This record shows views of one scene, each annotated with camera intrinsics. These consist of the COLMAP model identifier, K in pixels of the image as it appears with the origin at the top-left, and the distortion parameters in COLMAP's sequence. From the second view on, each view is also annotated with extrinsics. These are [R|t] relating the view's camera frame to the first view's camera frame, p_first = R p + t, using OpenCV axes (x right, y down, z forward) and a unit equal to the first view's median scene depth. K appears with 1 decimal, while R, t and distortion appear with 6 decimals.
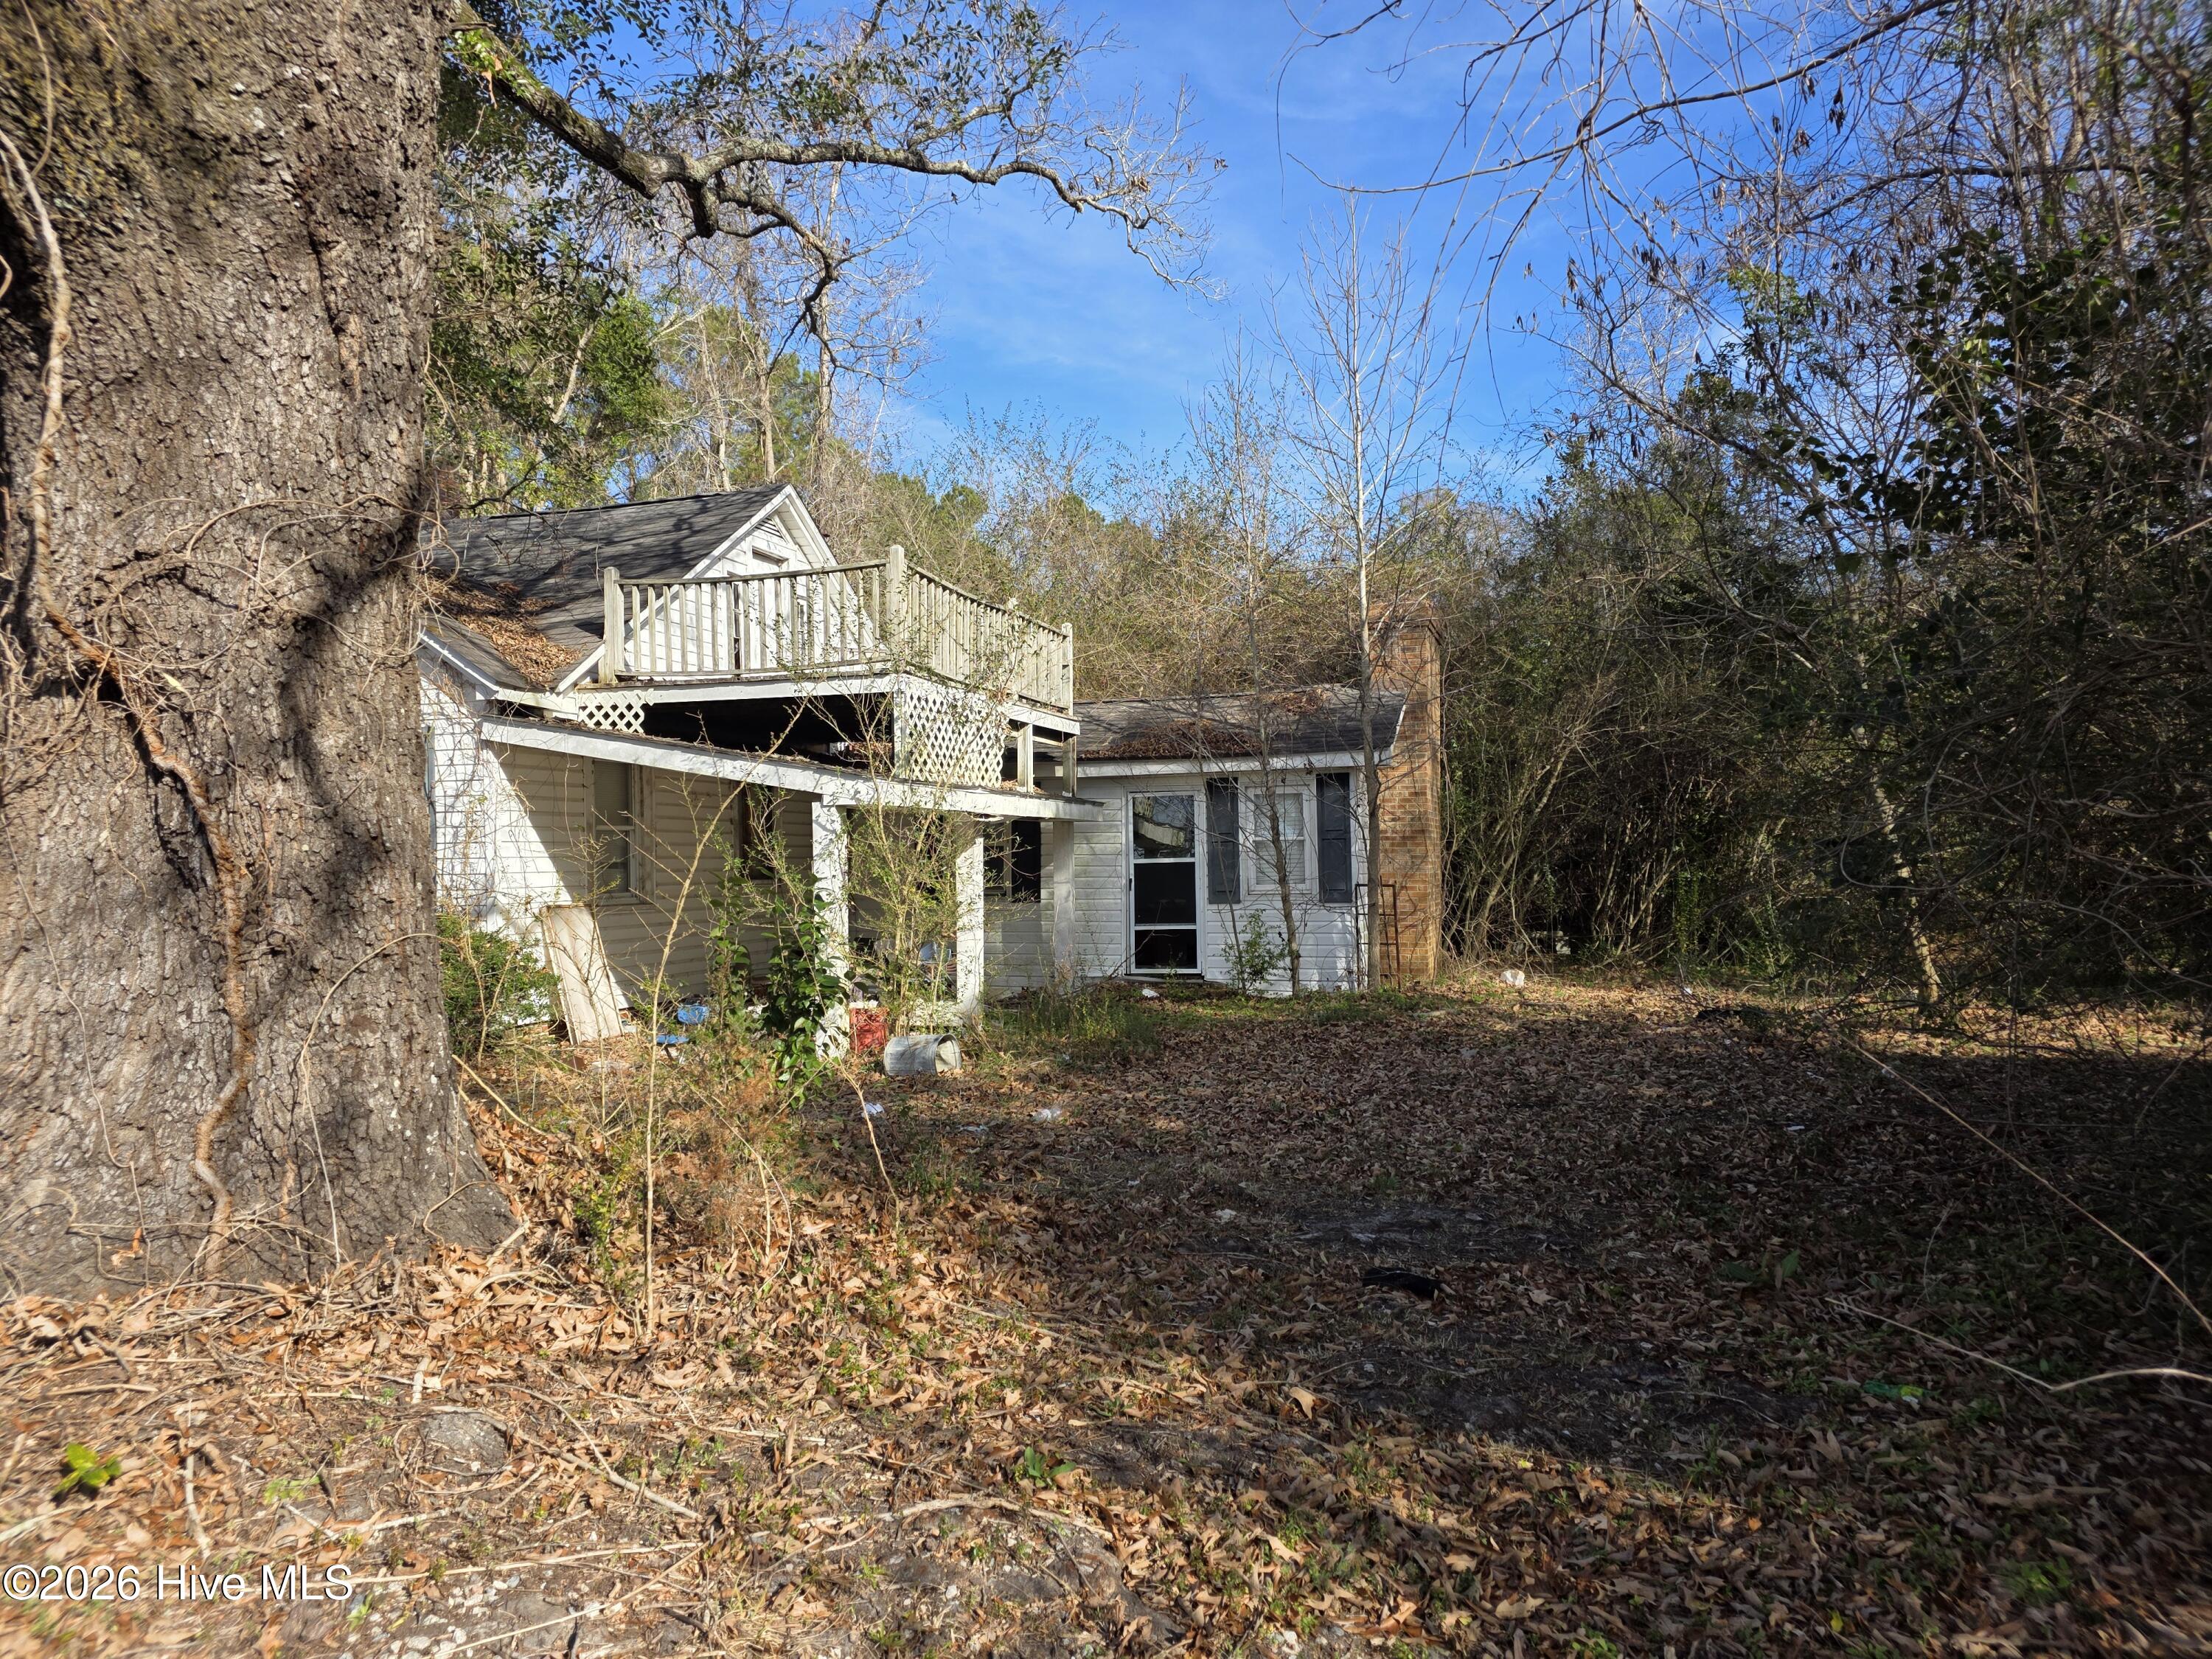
lens RADIAL K [[1479.9, 0, 1109.2], [0, 1479.9, 828.3], [0, 0, 1]] dist [0.039849, -0.000157]
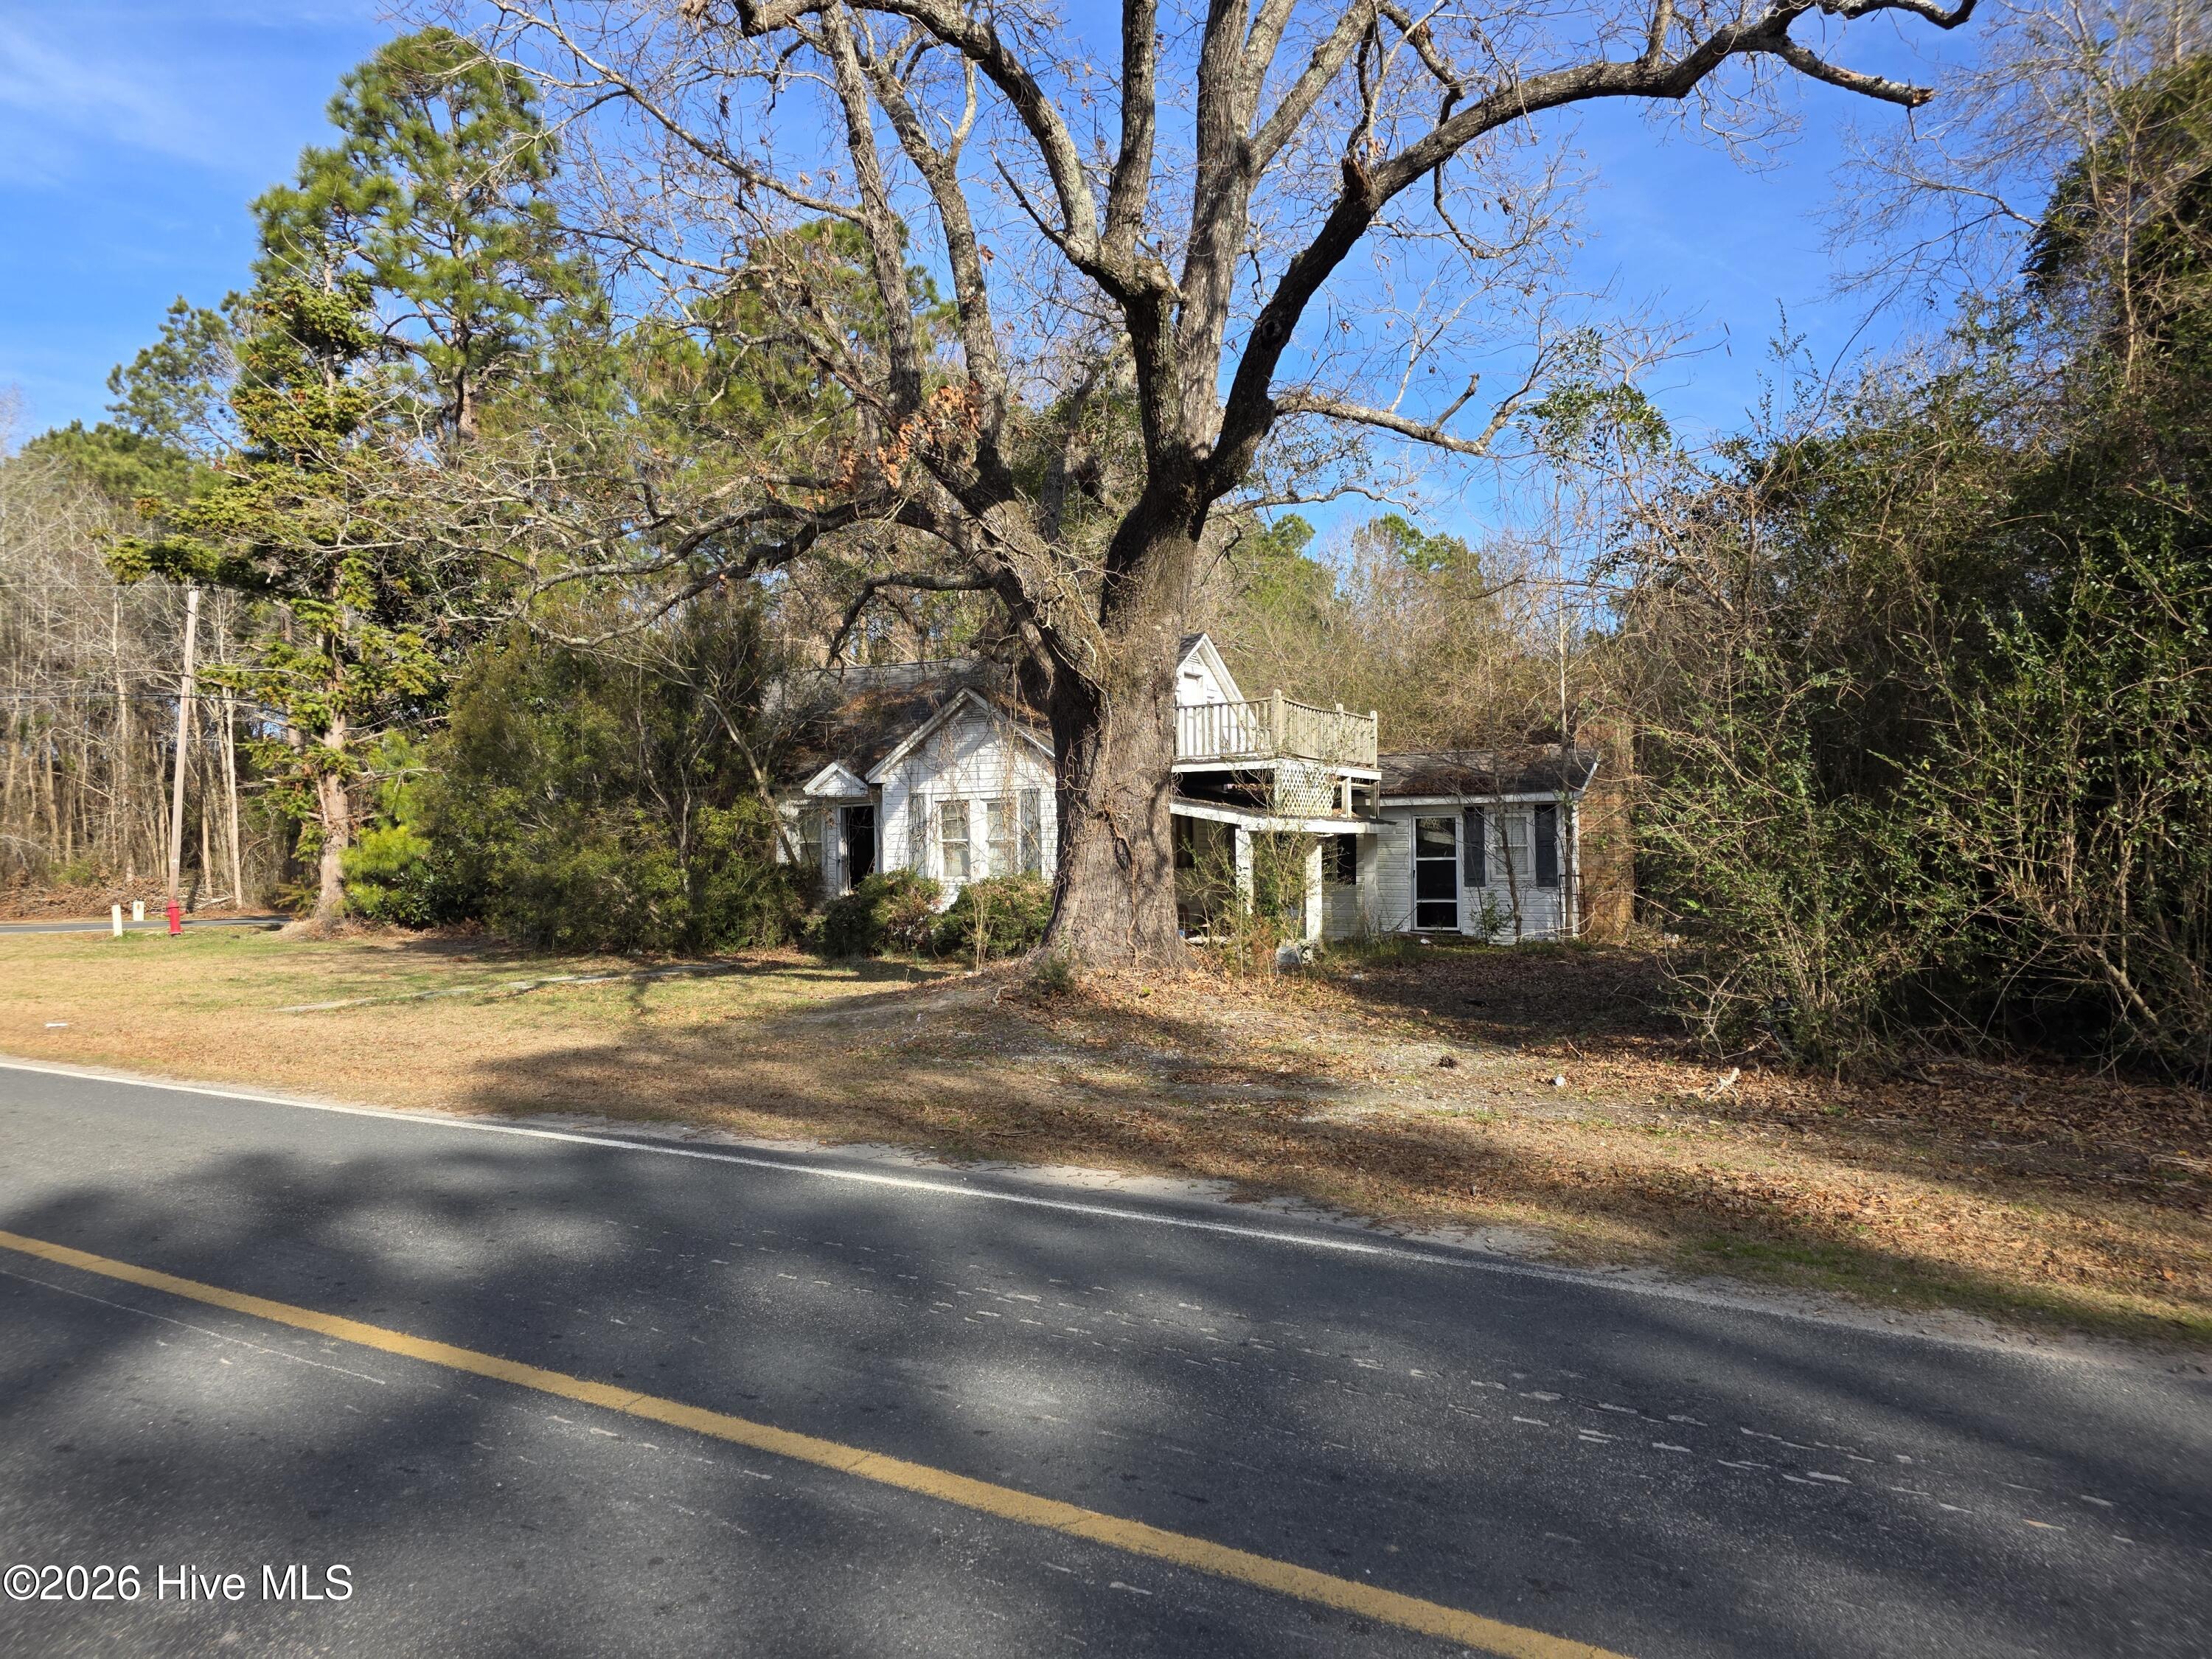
lens RADIAL K [[1479.9, 0, 1103.0], [0, 1479.9, 822.7], [0, 0, 1]] dist [0.039849, -0.000157]
pose [[0.975870, 0.003345, -0.218326, 0.038147], [-0.002674, 0.999991, 0.003368, -0.022440], [0.218335, -0.002703, 0.975870, -0.662659]]
